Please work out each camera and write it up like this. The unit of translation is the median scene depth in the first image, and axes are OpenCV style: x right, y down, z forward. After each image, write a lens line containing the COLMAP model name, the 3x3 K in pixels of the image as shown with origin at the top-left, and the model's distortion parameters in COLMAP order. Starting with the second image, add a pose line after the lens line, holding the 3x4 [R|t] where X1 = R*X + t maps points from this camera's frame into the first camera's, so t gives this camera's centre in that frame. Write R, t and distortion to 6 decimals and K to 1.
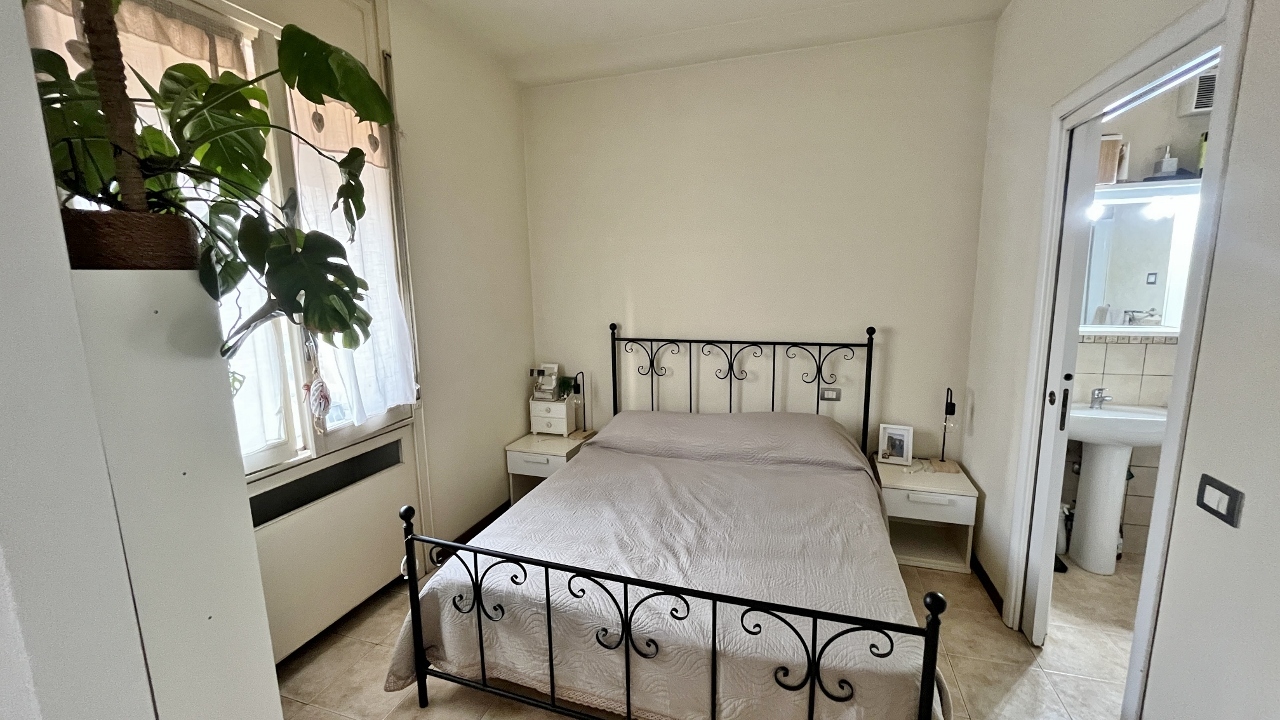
lens RADIAL K [[513.3, 0, 639.9], [0, 513.3, 364.6], [0, 0, 1]] dist [-0.003909, -0.000244]
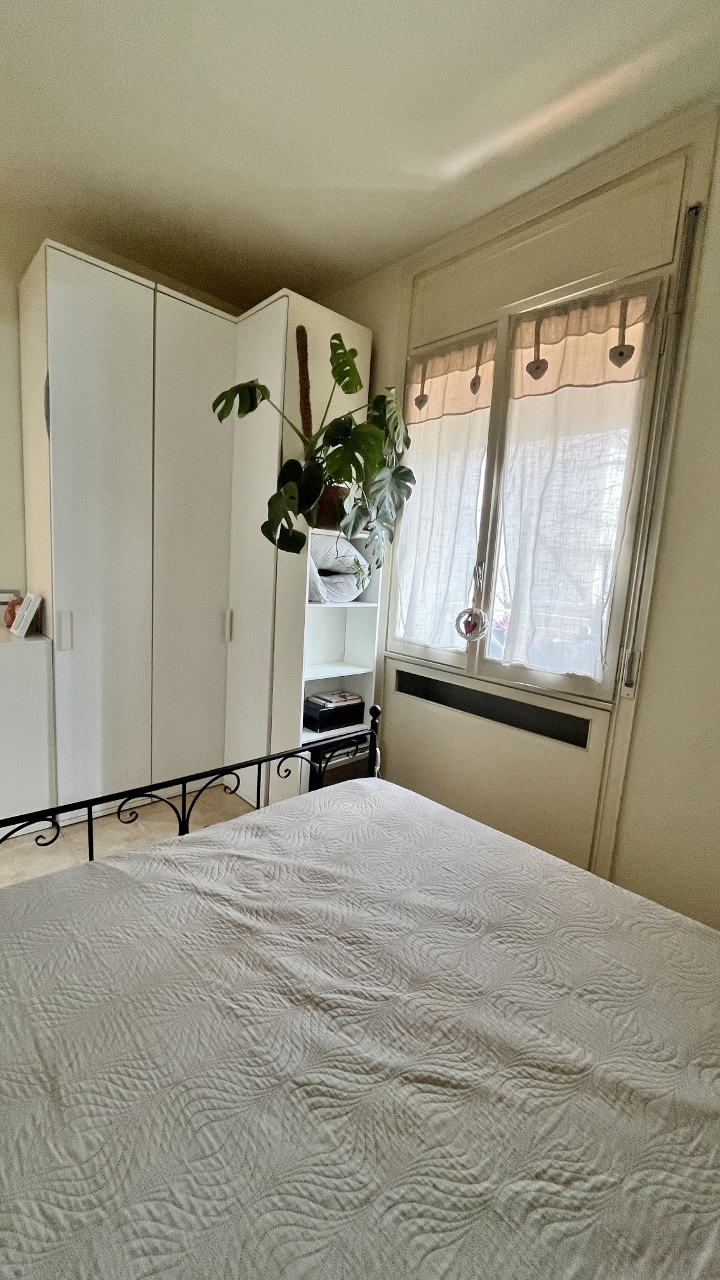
lens RADIAL K [[513.3, 0, 359.5], [0, 513.3, 638.1], [0, 0, 1]] dist [-0.003909, -0.000244]
pose [[-0.481473, 0.116695, -0.868657, 0.447201], [-0.190438, 0.953490, 0.233646, -0.111196], [0.855521, 0.277920, -0.436857, 1.119988]]
